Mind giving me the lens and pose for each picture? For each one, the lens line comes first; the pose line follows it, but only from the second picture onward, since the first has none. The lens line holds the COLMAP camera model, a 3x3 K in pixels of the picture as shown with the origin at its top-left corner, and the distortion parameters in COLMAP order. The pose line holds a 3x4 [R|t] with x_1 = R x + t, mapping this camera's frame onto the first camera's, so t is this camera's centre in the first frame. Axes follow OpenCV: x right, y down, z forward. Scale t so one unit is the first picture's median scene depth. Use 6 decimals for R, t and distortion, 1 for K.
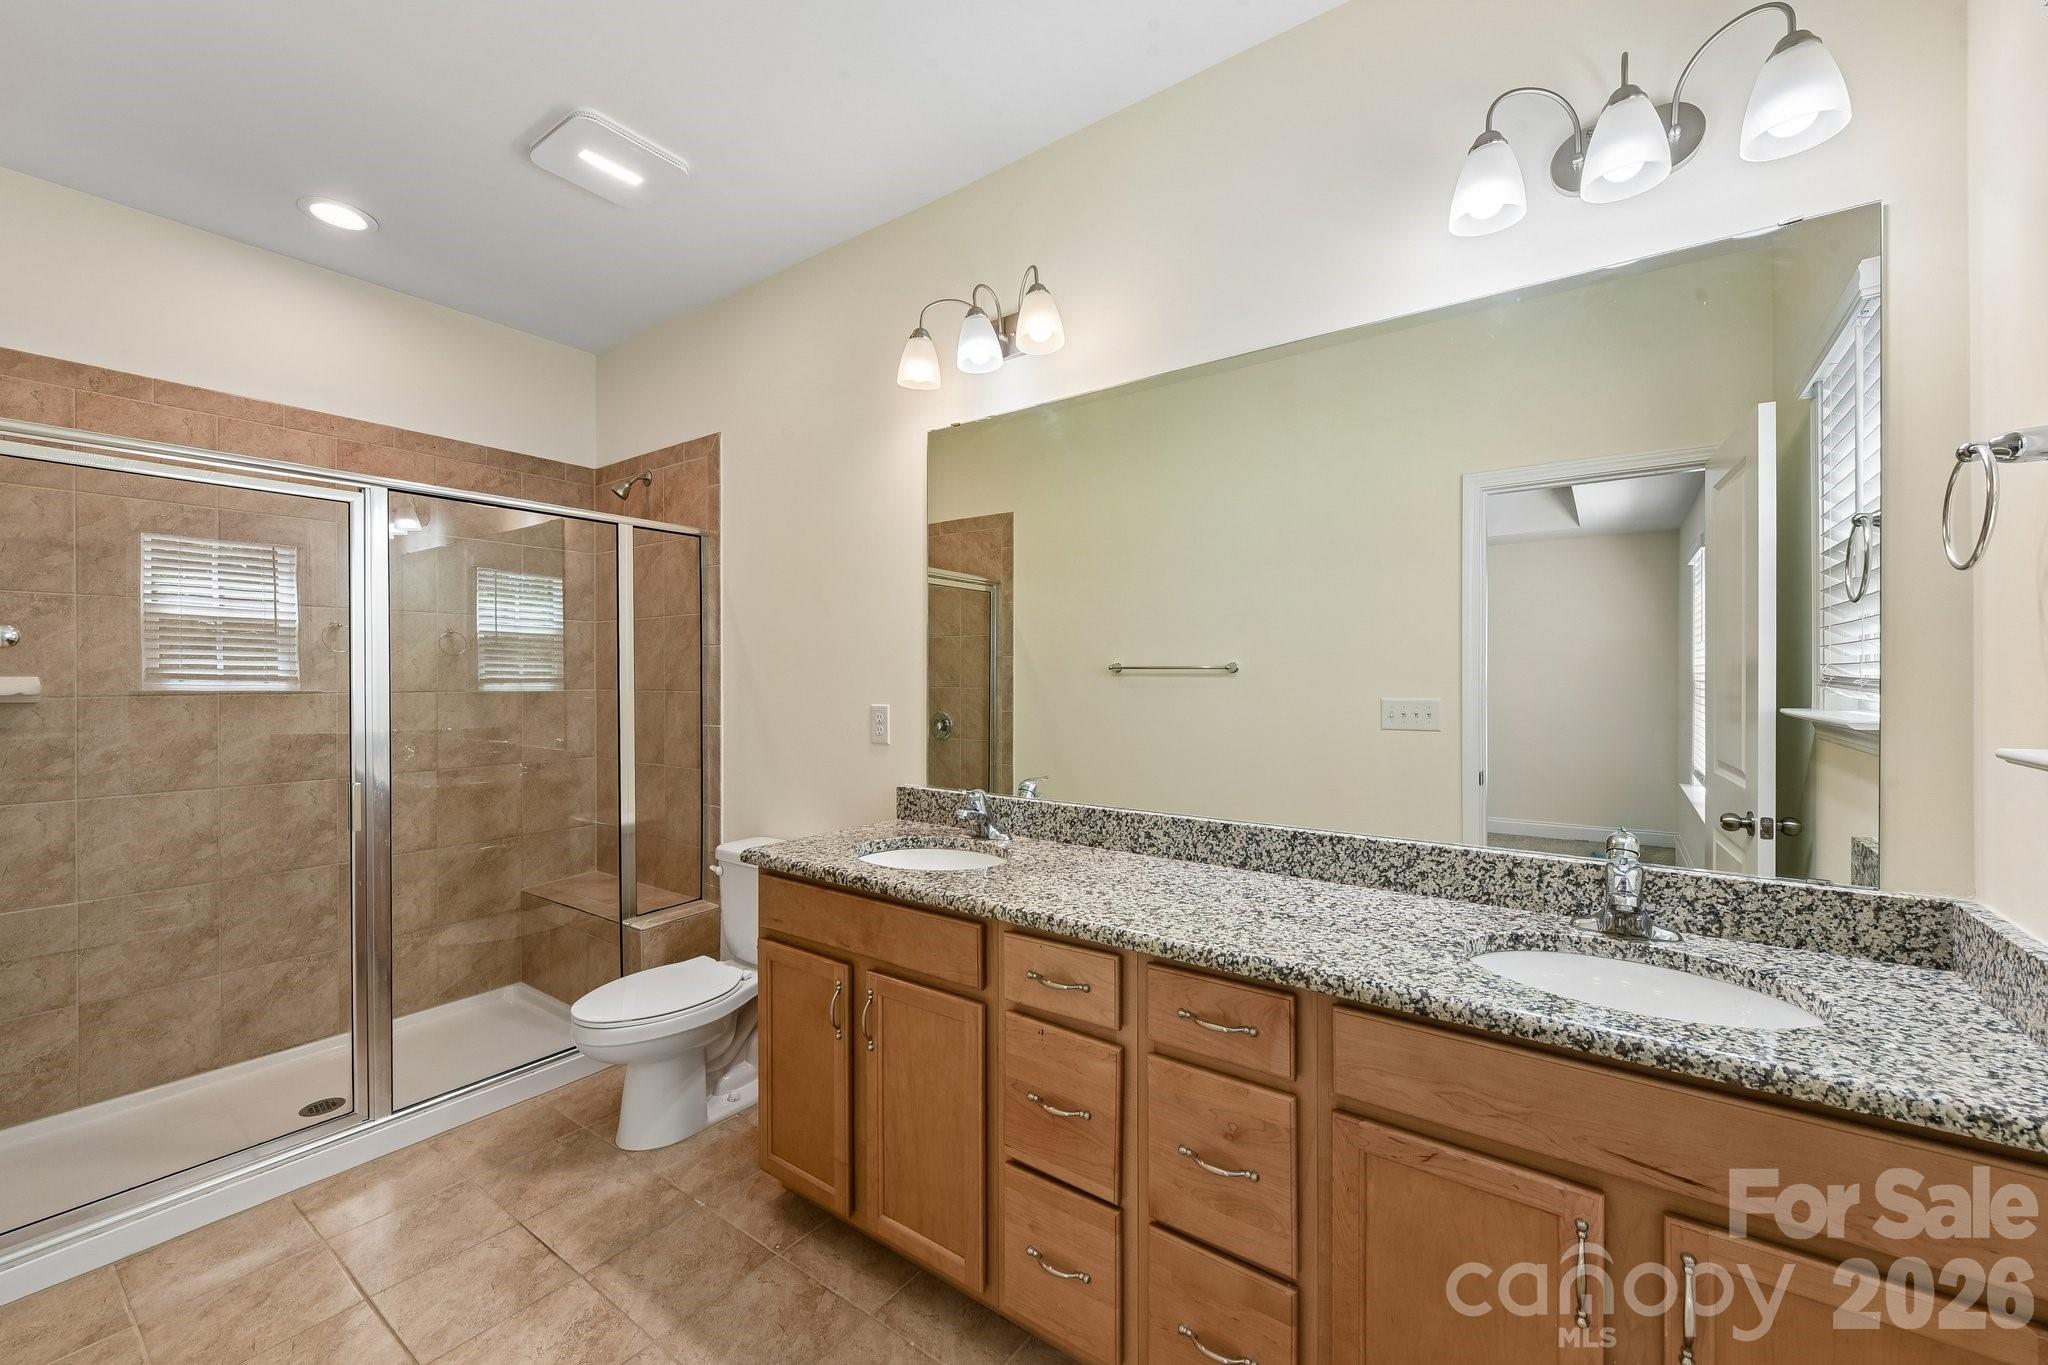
lens RADIAL K [[808.1, 0, 1015.6], [0, 808.1, 681.0], [0, 0, 1]] dist [-0.007992, -0.001650]
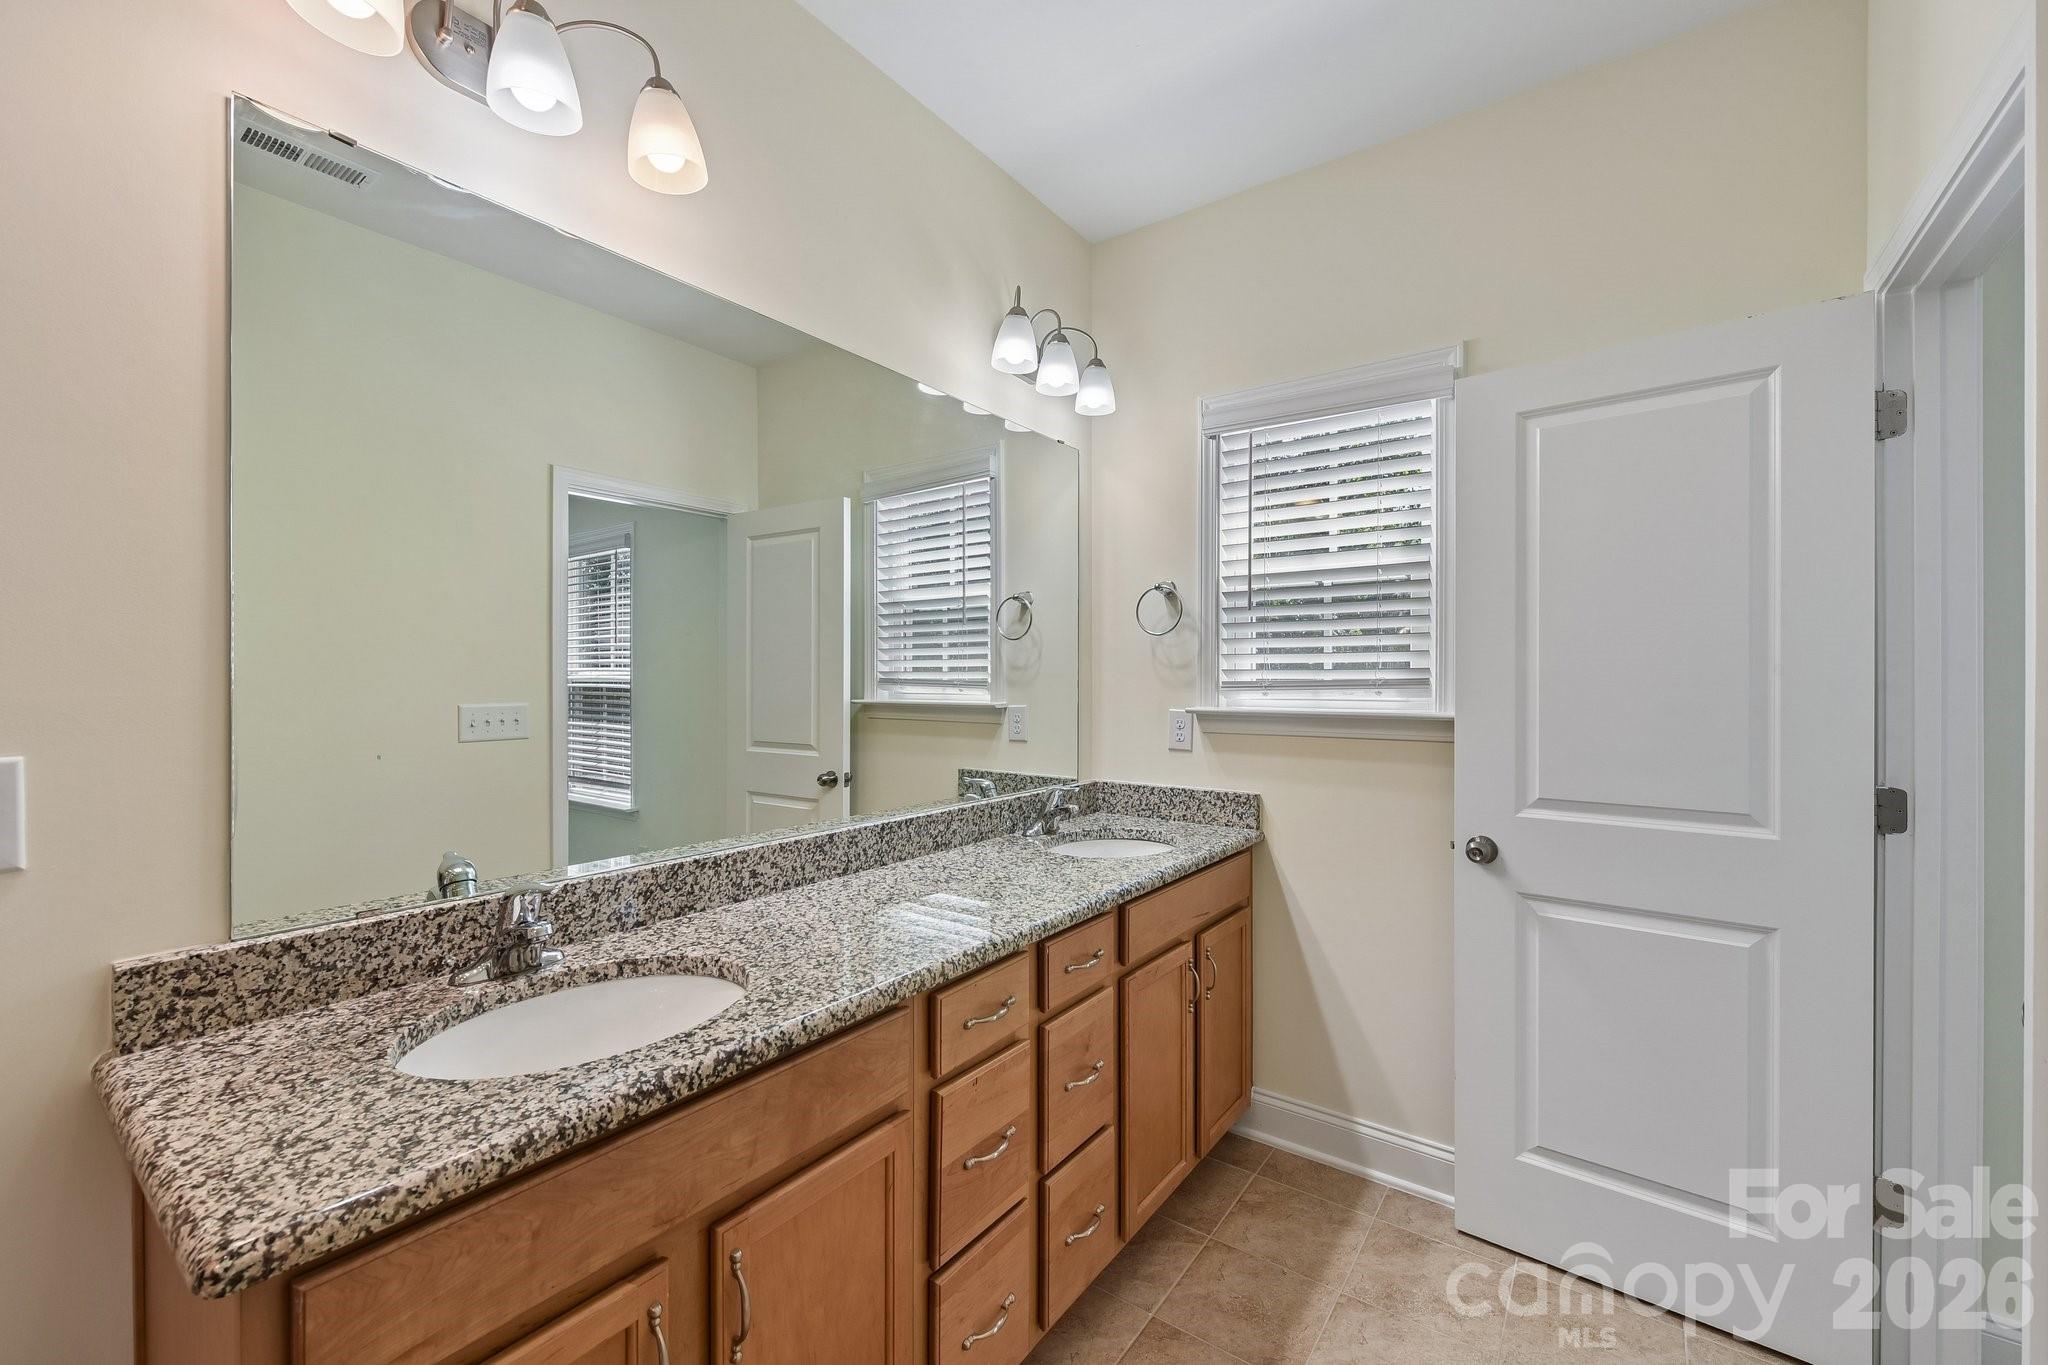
lens RADIAL K [[862.6, 0, 984.5], [0, 862.6, 677.9], [0, 0, 1]] dist [-0.001506, 0.000686]
pose [[0.003625, -0.001192, 0.999993, -0.742463], [0.005625, 0.999983, 0.001171, -0.007255], [-0.999978, 0.005620, 0.003632, 0.800077]]
